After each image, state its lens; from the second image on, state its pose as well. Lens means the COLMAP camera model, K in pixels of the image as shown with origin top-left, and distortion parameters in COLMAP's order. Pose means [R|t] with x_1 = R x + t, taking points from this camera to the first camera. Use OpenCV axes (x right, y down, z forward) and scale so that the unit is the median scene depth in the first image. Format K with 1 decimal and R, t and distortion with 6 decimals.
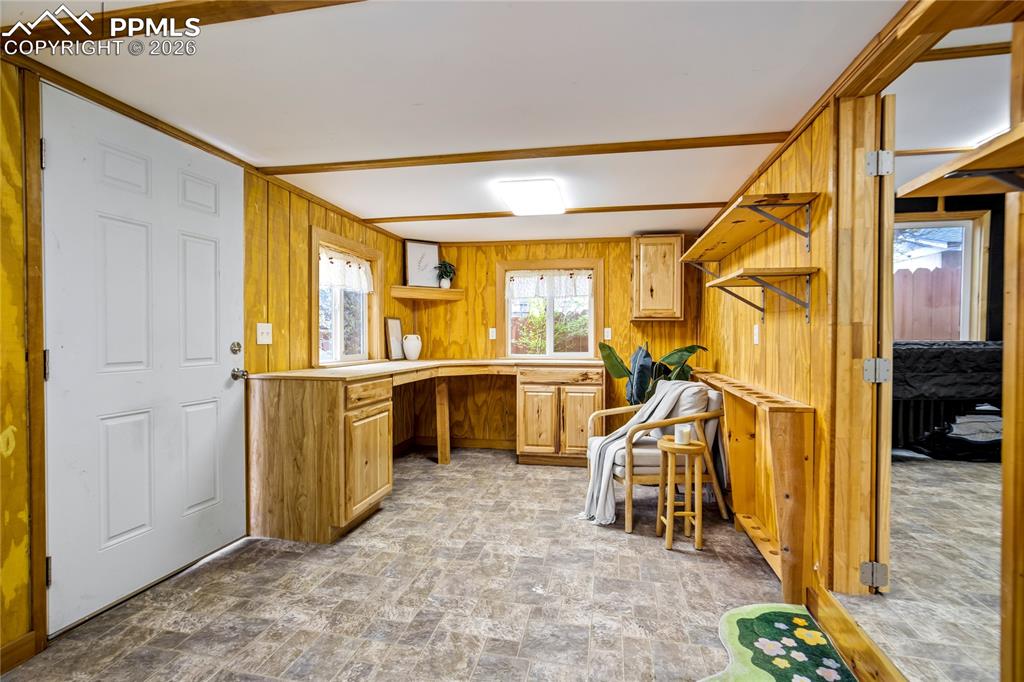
lens RADIAL K [[487.2, 0, 540.0], [0, 487.2, 339.3], [0, 0, 1]] dist [-0.005227, 0.002702]
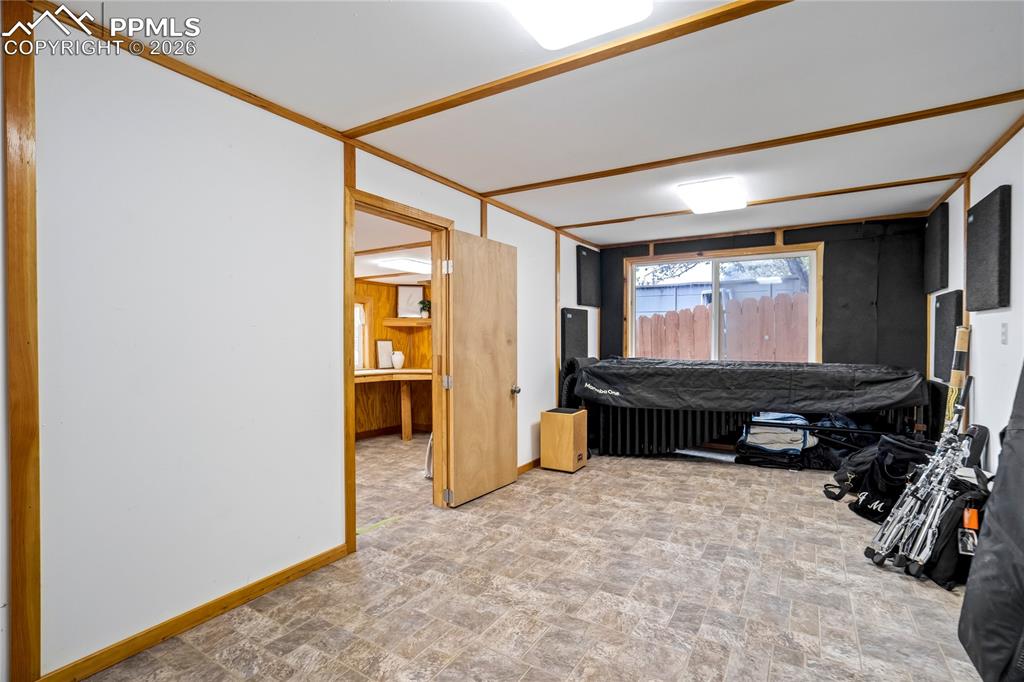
lens RADIAL K [[487.2, 0, 527.4], [0, 487.2, 350.6], [0, 0, 1]] dist [-0.005227, 0.002702]
pose [[0.935040, 0.006091, -0.354489, 0.770759], [-0.002979, 0.999952, 0.009324, -0.033640], [0.354529, -0.007662, 0.935014, -0.275095]]
